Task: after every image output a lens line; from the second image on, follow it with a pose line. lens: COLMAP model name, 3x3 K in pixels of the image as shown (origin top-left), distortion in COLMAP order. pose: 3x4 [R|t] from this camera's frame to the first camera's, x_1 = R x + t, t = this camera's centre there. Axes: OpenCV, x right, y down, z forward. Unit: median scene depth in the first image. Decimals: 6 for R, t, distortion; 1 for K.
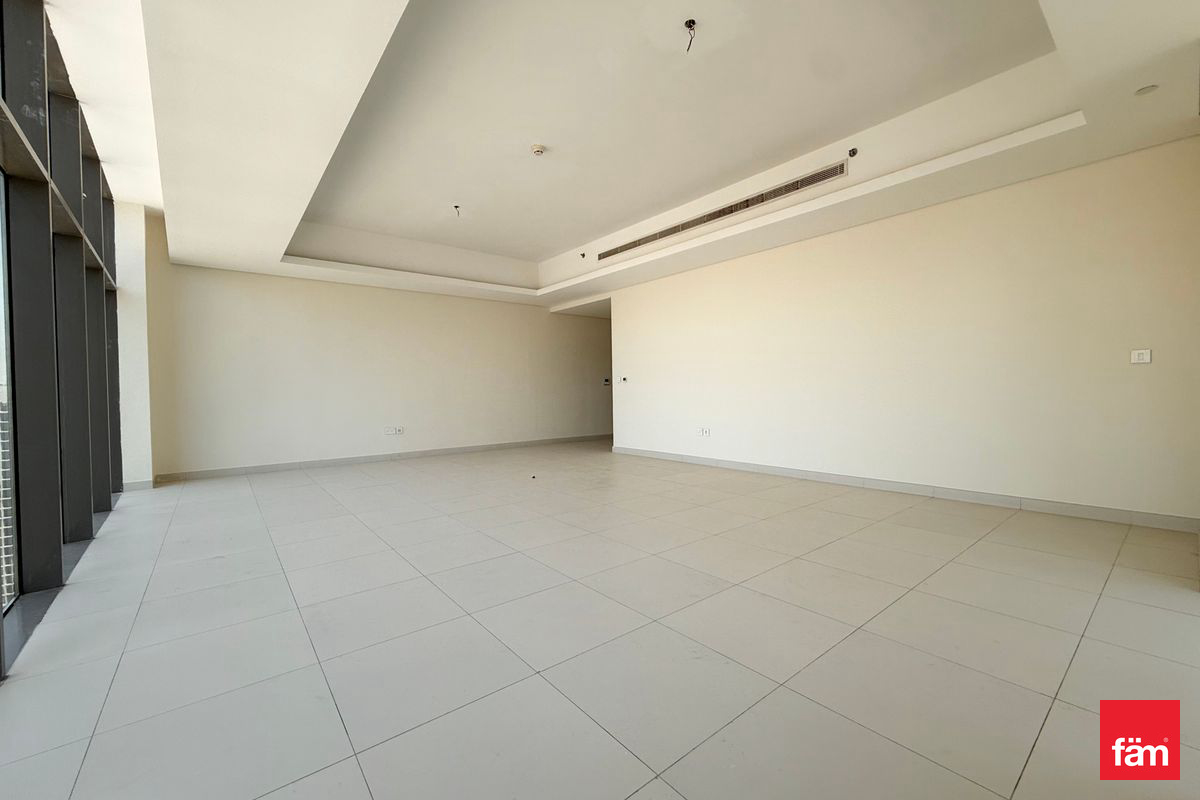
lens RADIAL K [[477.9, 0, 594.6], [0, 477.9, 398.5], [0, 0, 1]] dist [0.001744, 0.000019]
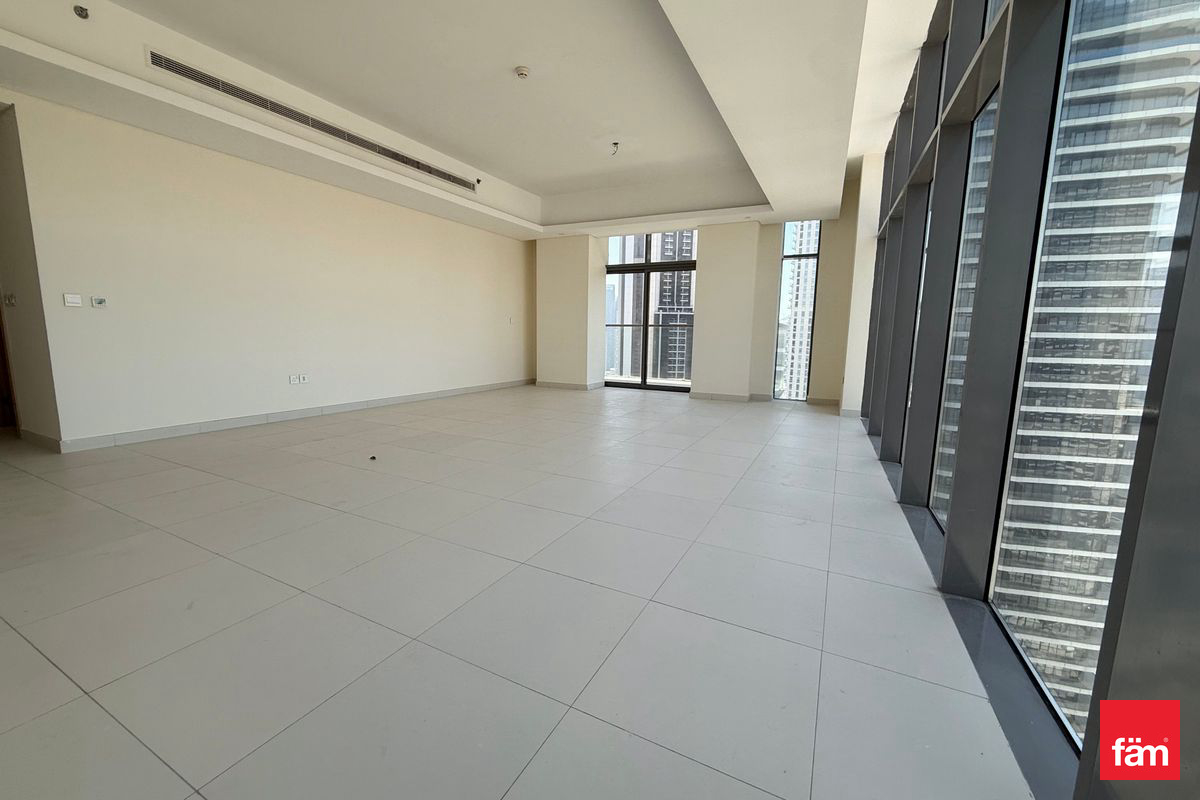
lens RADIAL K [[477.9, 0, 592.1], [0, 477.9, 399.4], [0, 0, 1]] dist [0.001744, 0.000019]
pose [[-0.408207, -0.110099, 0.906226, -0.940208], [0.016162, 0.991673, 0.127761, 0.006155], [-0.912746, 0.066799, -0.403029, 1.116125]]
